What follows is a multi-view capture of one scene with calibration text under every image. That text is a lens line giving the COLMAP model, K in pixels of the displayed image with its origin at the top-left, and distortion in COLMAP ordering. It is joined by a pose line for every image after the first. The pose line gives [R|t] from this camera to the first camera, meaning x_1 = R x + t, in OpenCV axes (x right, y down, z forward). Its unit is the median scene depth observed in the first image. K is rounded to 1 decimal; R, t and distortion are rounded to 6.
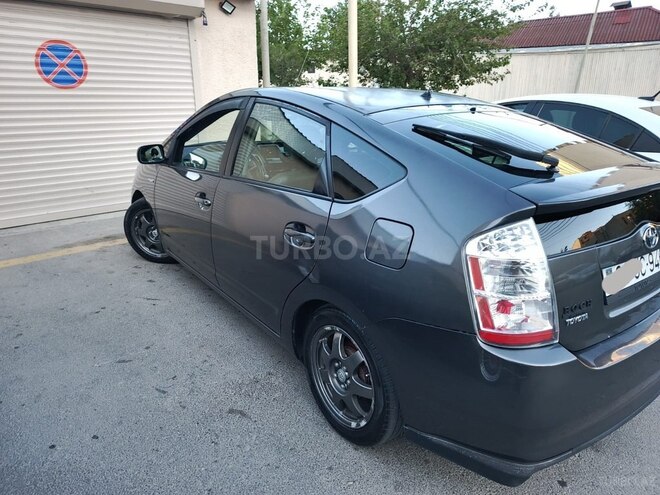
lens RADIAL K [[461.9, 0, 326.6], [0, 461.9, 245.2], [0, 0, 1]] dist [0.006031, -0.002456]
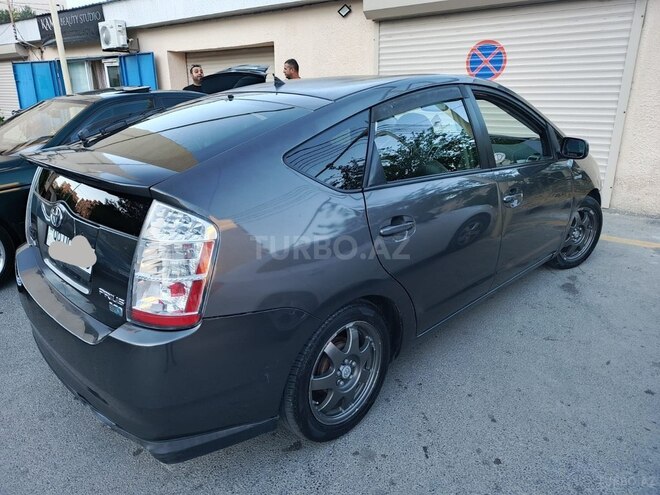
lens RADIAL K [[461.9, 0, 326.6], [0, 461.9, 245.2], [0, 0, 1]] dist [0.006031, -0.002456]
pose [[0.159088, 0.306573, -0.938458, 1.125201], [-0.293829, 0.922192, 0.251449, -0.253241], [0.942526, 0.235744, 0.236789, 0.837495]]
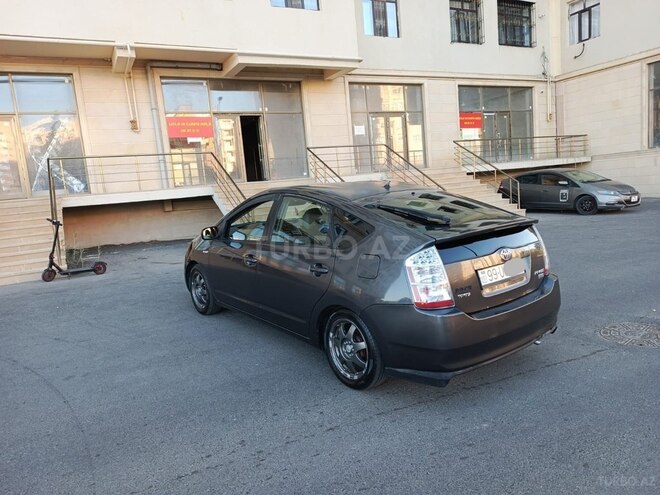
lens RADIAL K [[461.9, 0, 326.6], [0, 461.9, 245.2], [0, 0, 1]] dist [0.006031, -0.002456]
pose [[0.998052, -0.062210, 0.004642, -0.022376], [0.062110, 0.983980, -0.167112, 0.135204], [0.005828, 0.167075, 0.985927, -0.542569]]
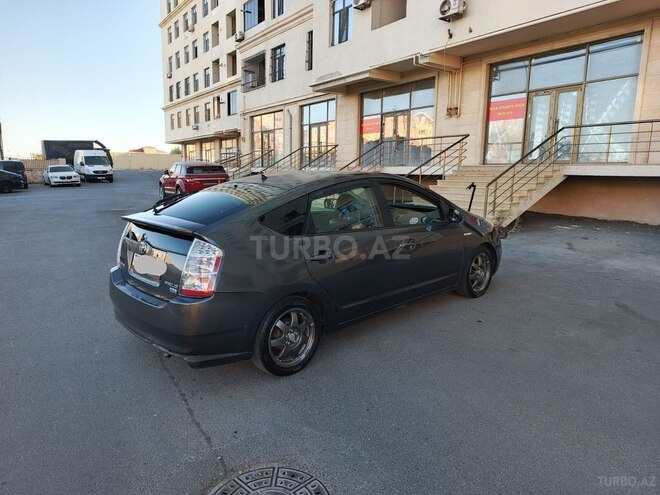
lens RADIAL K [[461.9, 0, 326.6], [0, 461.9, 245.2], [0, 0, 1]] dist [0.006031, -0.002456]
pose [[0.127641, 0.177254, -0.975853, 1.753773], [-0.302613, 0.943946, 0.131876, -0.343908], [0.944528, 0.278473, 0.174126, 0.878220]]
